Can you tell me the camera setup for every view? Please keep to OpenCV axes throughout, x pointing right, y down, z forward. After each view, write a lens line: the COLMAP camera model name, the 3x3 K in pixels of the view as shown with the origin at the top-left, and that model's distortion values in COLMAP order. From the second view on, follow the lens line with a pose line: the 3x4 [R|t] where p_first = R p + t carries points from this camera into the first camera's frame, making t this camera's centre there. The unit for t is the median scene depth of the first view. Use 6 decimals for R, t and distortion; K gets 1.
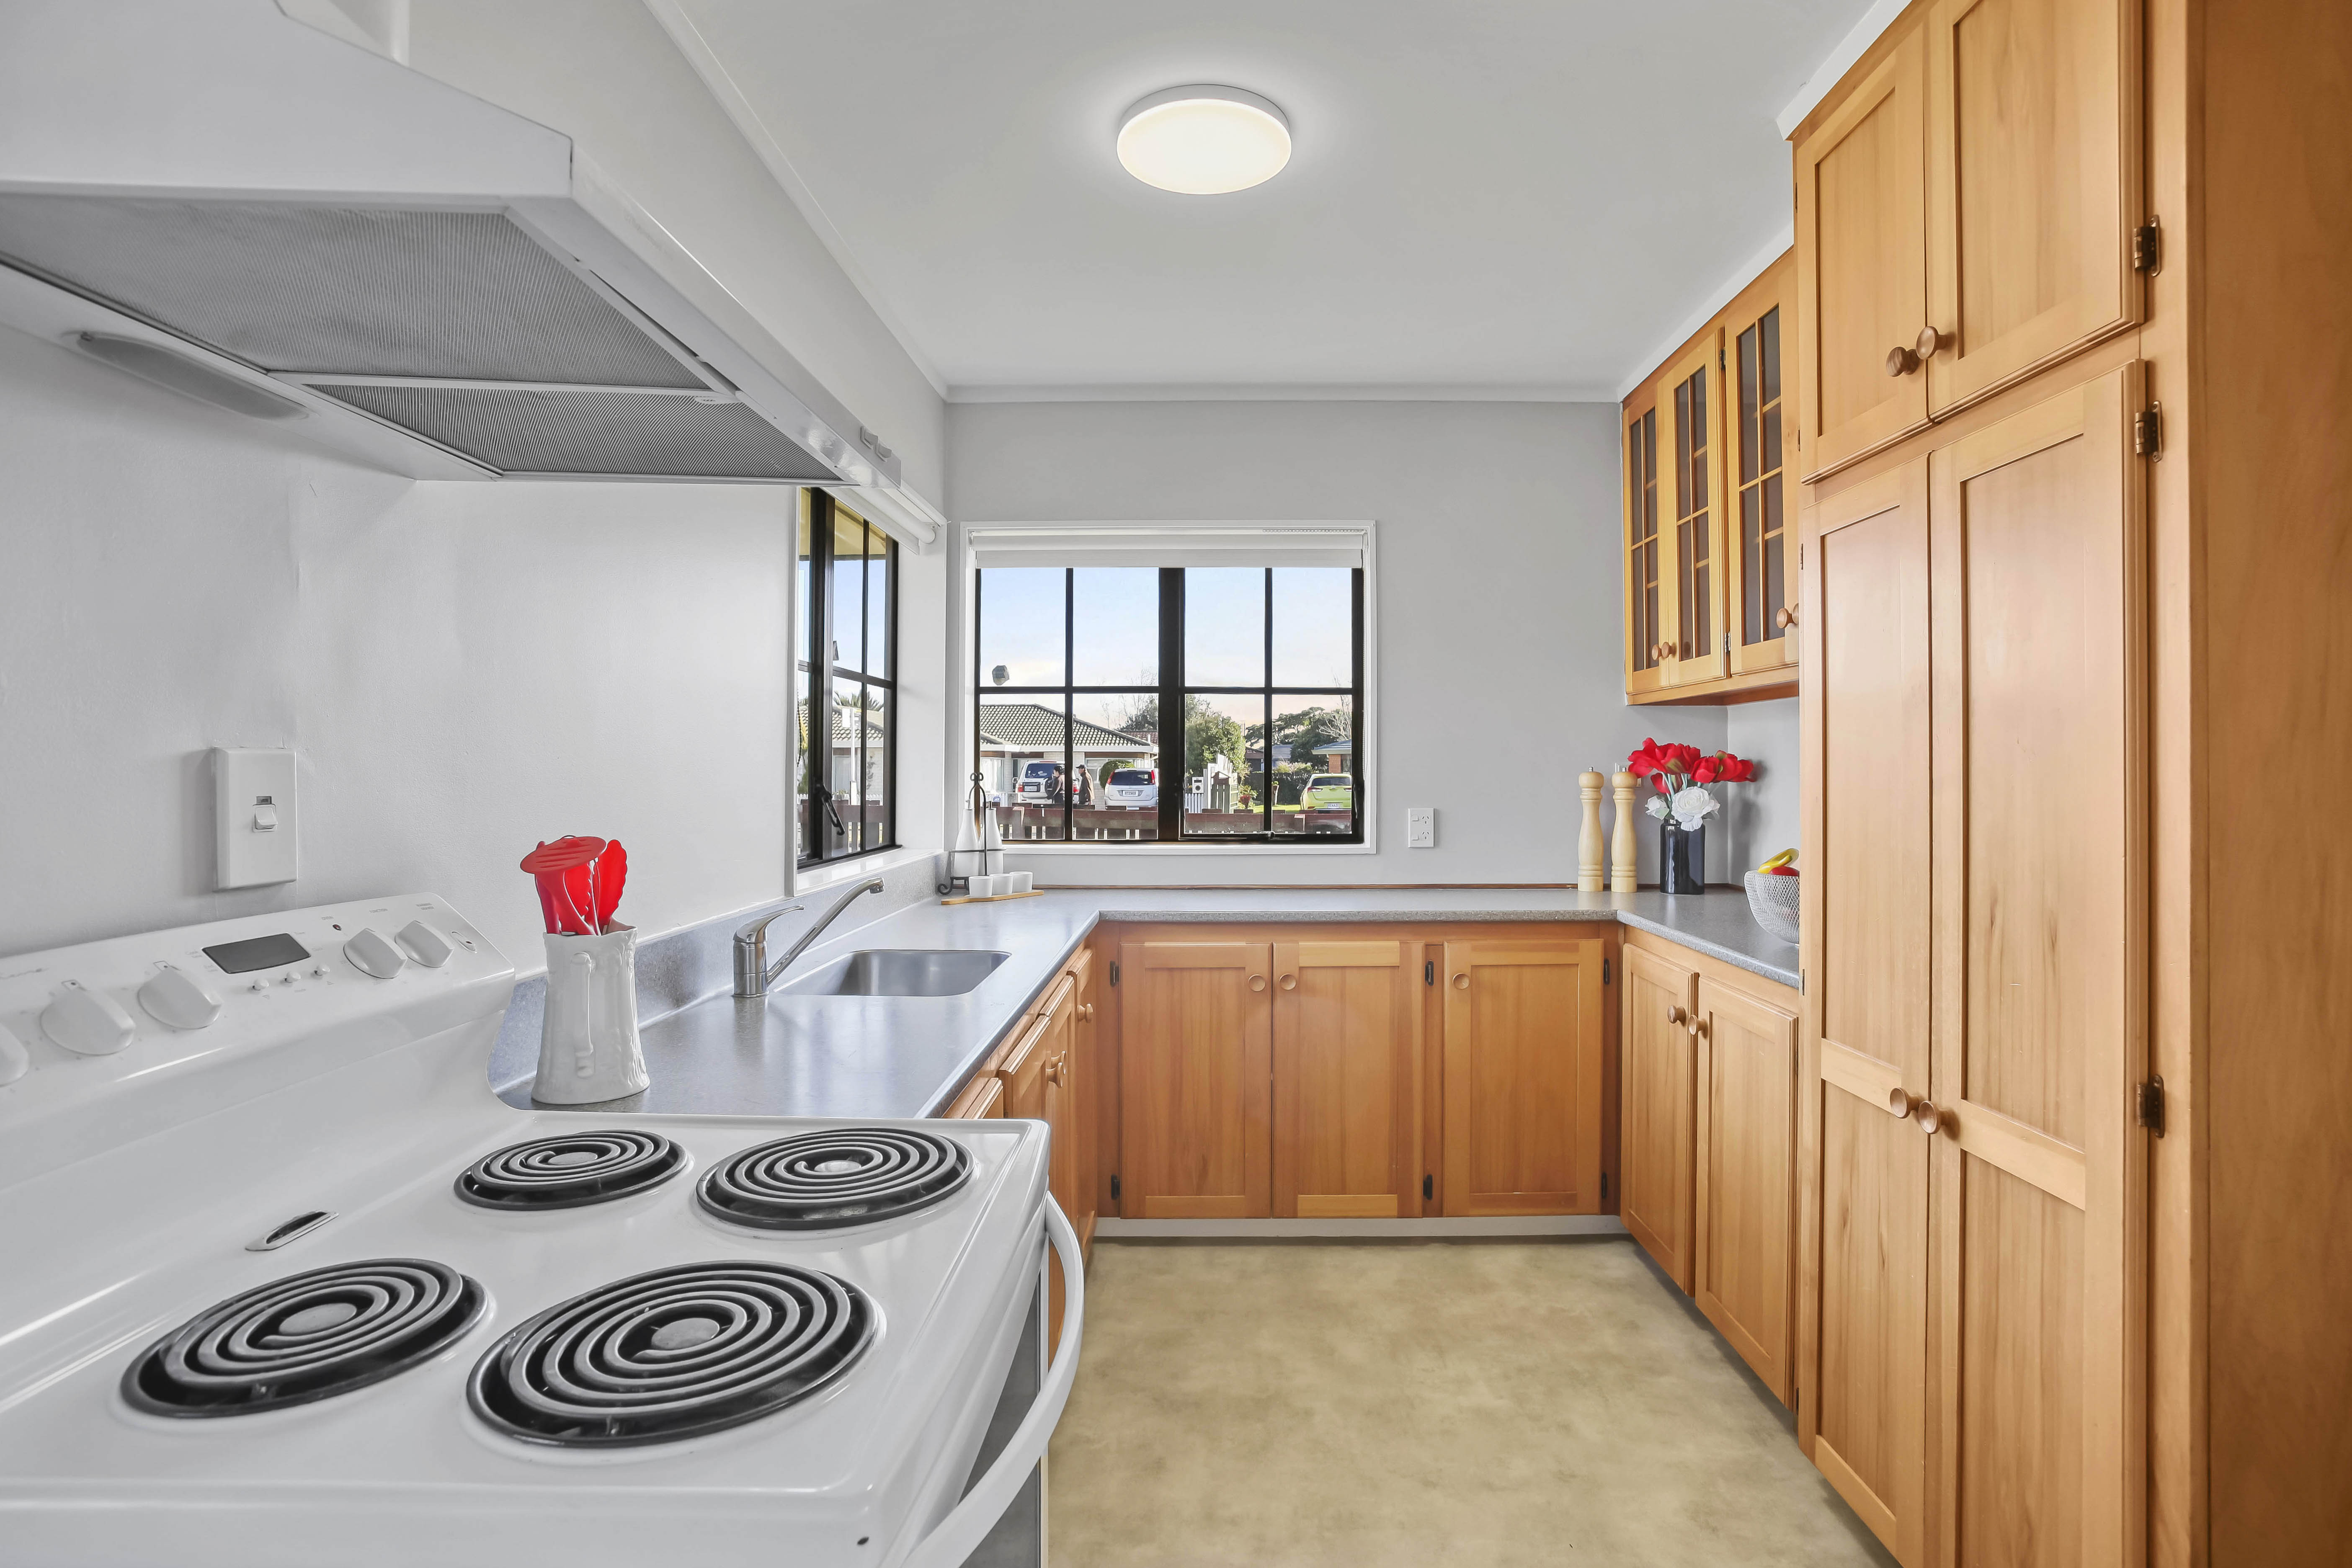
lens RADIAL K [[1122.6, 0, 1162.8], [0, 1122.6, 764.0], [0, 0, 1]] dist [-0.067879, 0.030528]
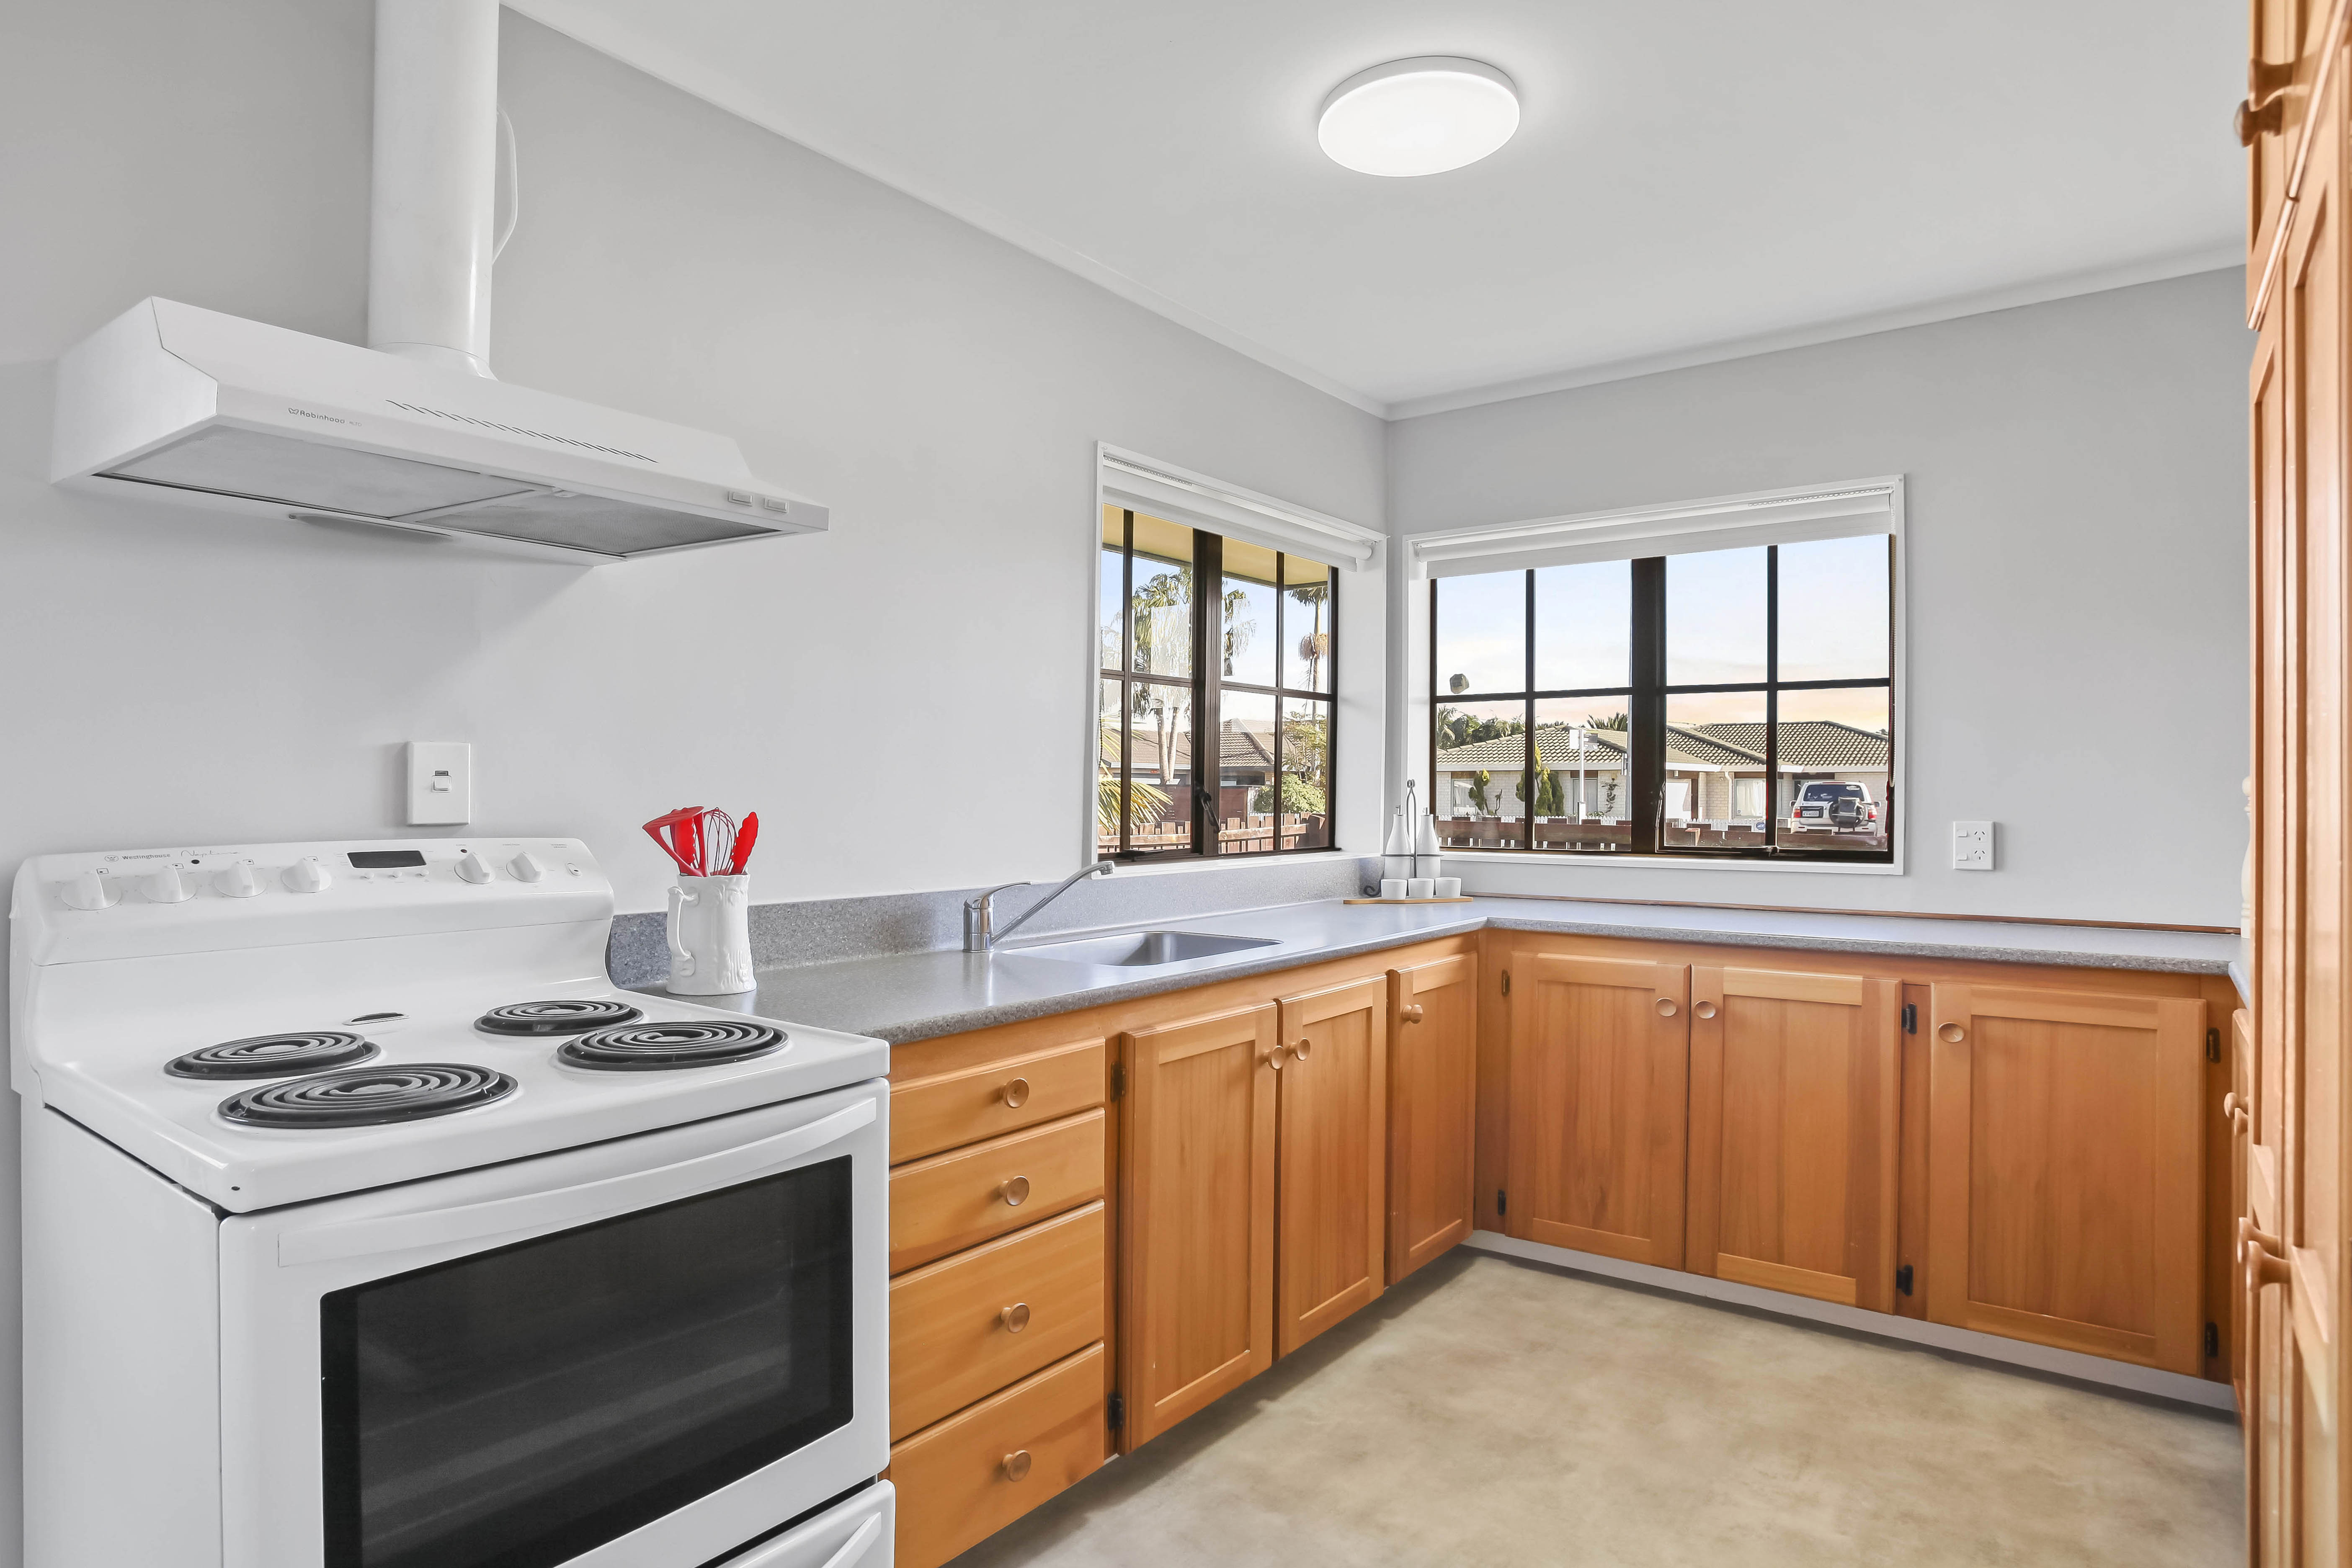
lens RADIAL K [[1081.3, 0, 1134.8], [0, 1081.3, 787.0], [0, 0, 1]] dist [-0.048945, 0.017372]
pose [[0.841256, -0.002719, -0.540630, 0.186011], [0.006073, 0.999972, 0.004421, 0.010654], [0.540603, -0.007002, 0.841249, 0.041068]]
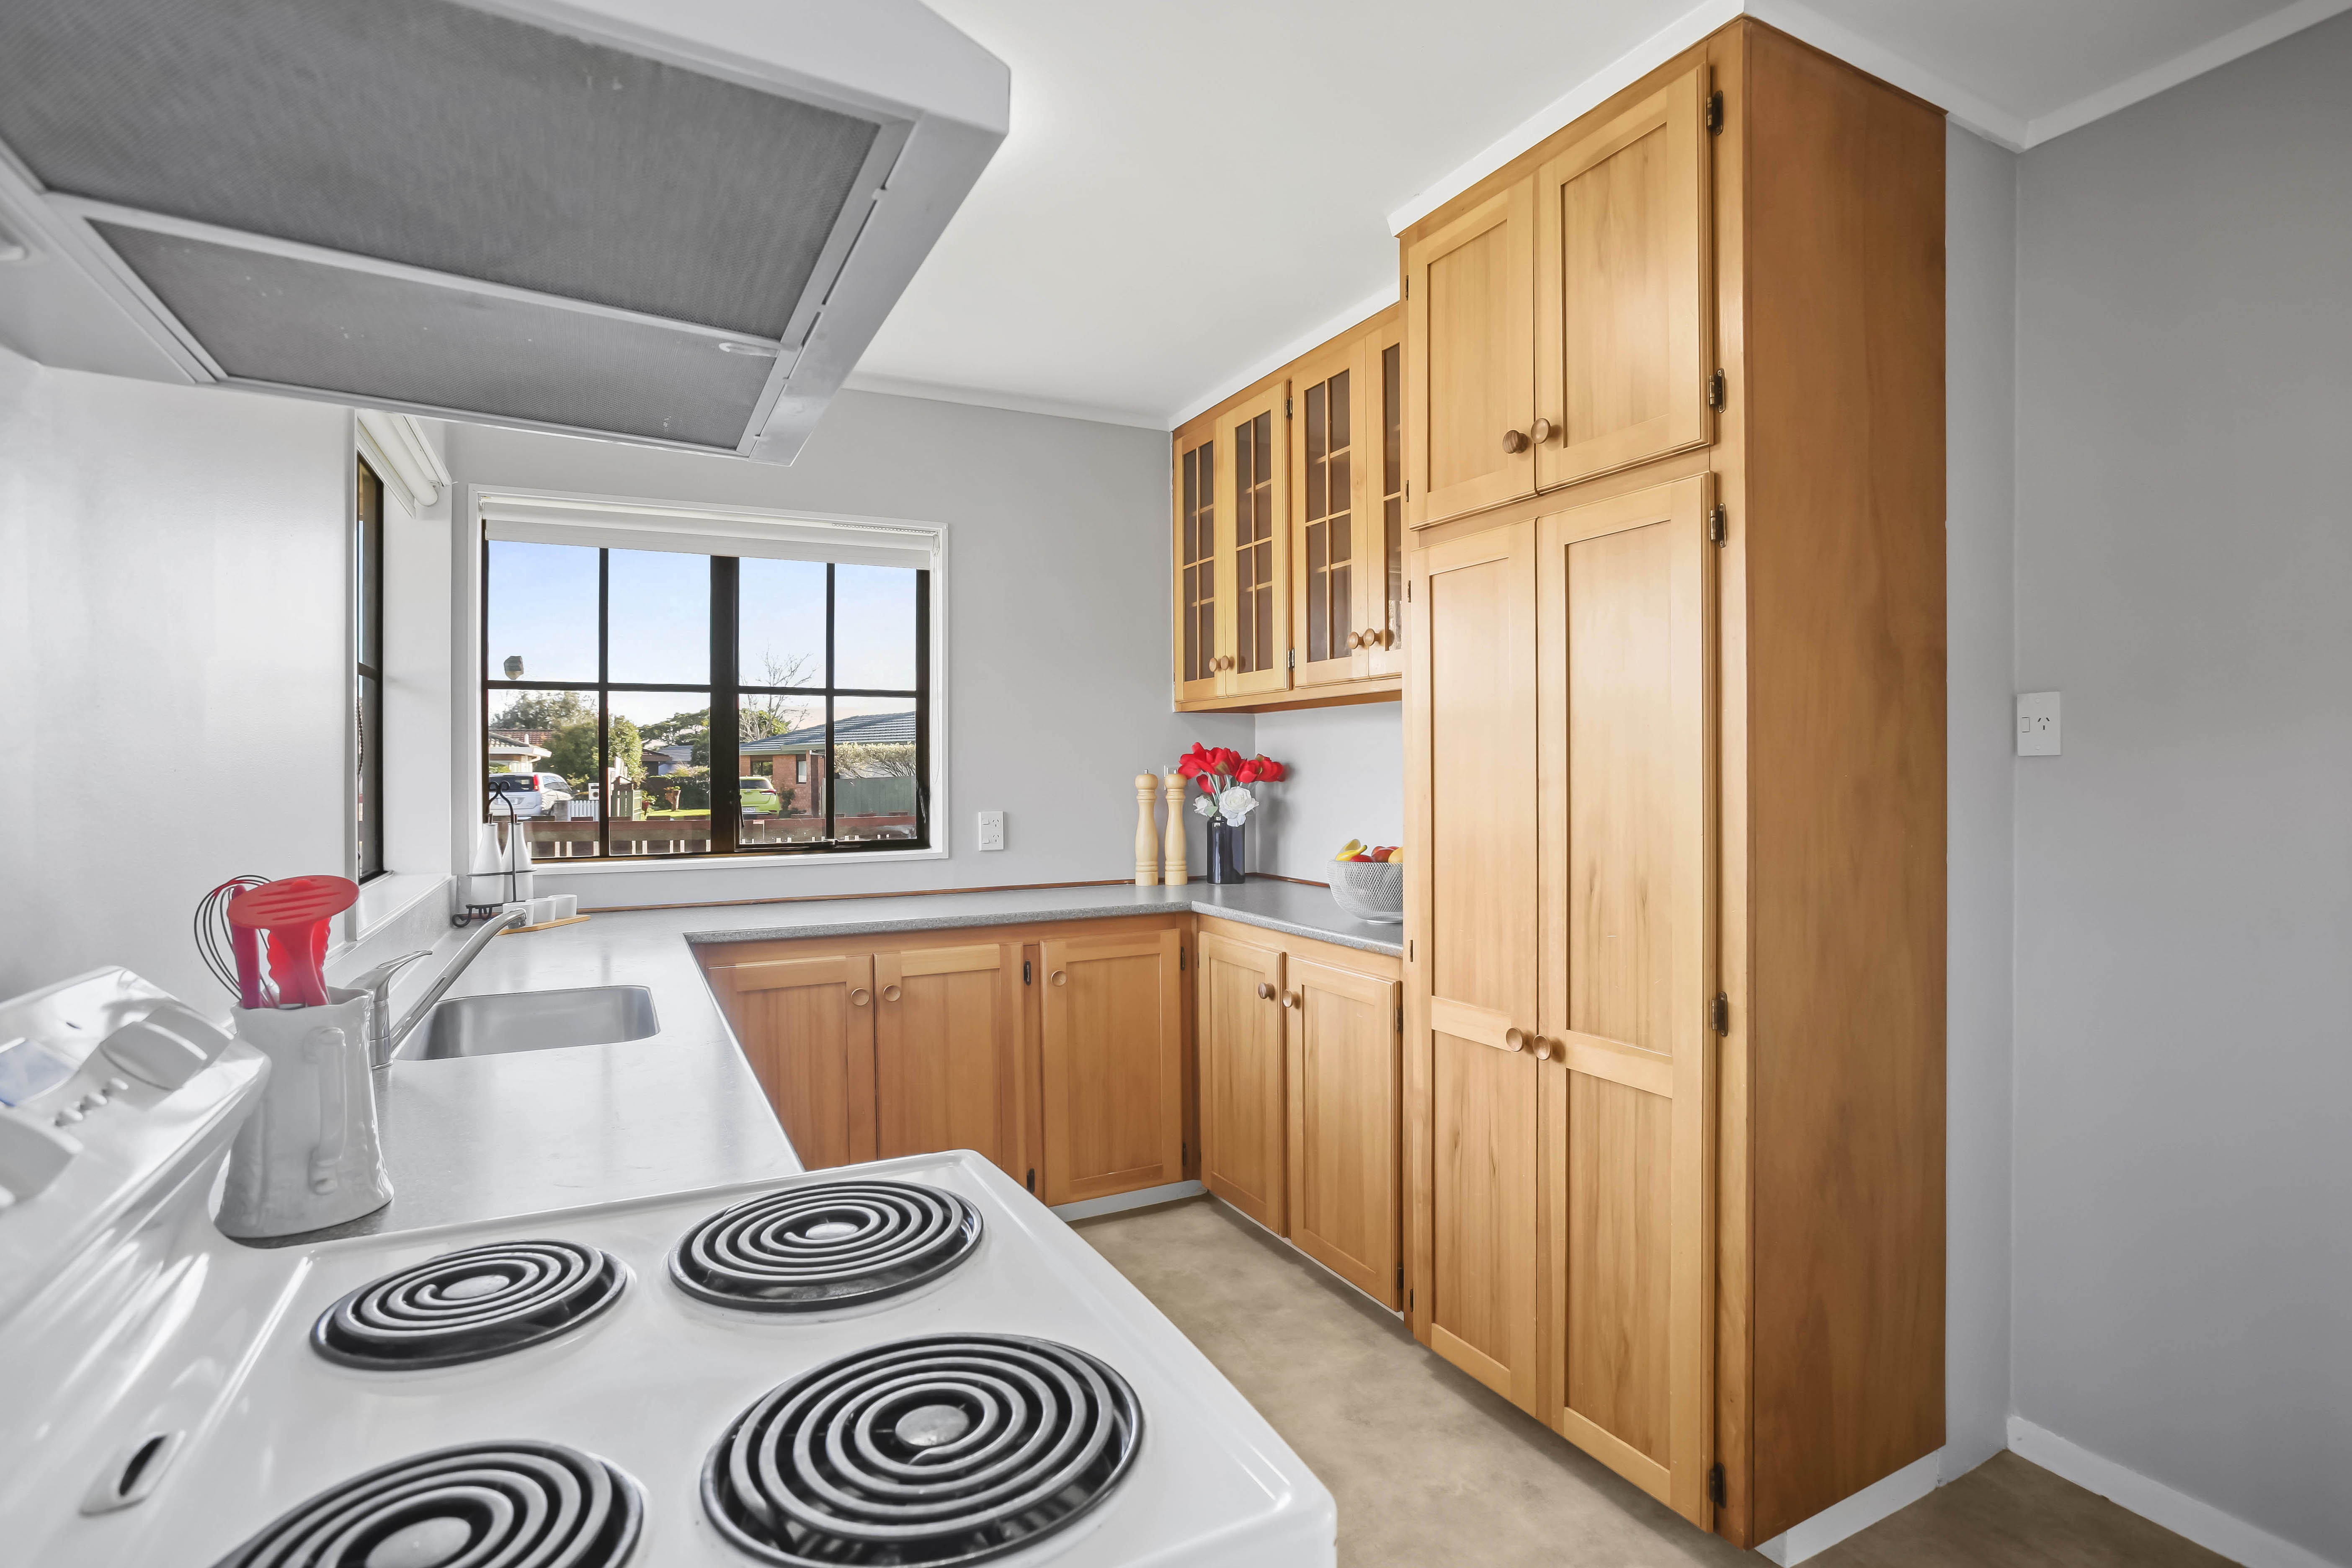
lens RADIAL K [[1128.5, 0, 1204.3], [0, 1128.5, 776.5], [0, 0, 1]] dist [-0.089944, 0.074198]
pose [[0.888190, -0.010313, 0.459360, -0.090007], [0.006337, 0.999928, 0.010195, -0.001687], [-0.459432, -0.006144, 0.888192, 0.014079]]
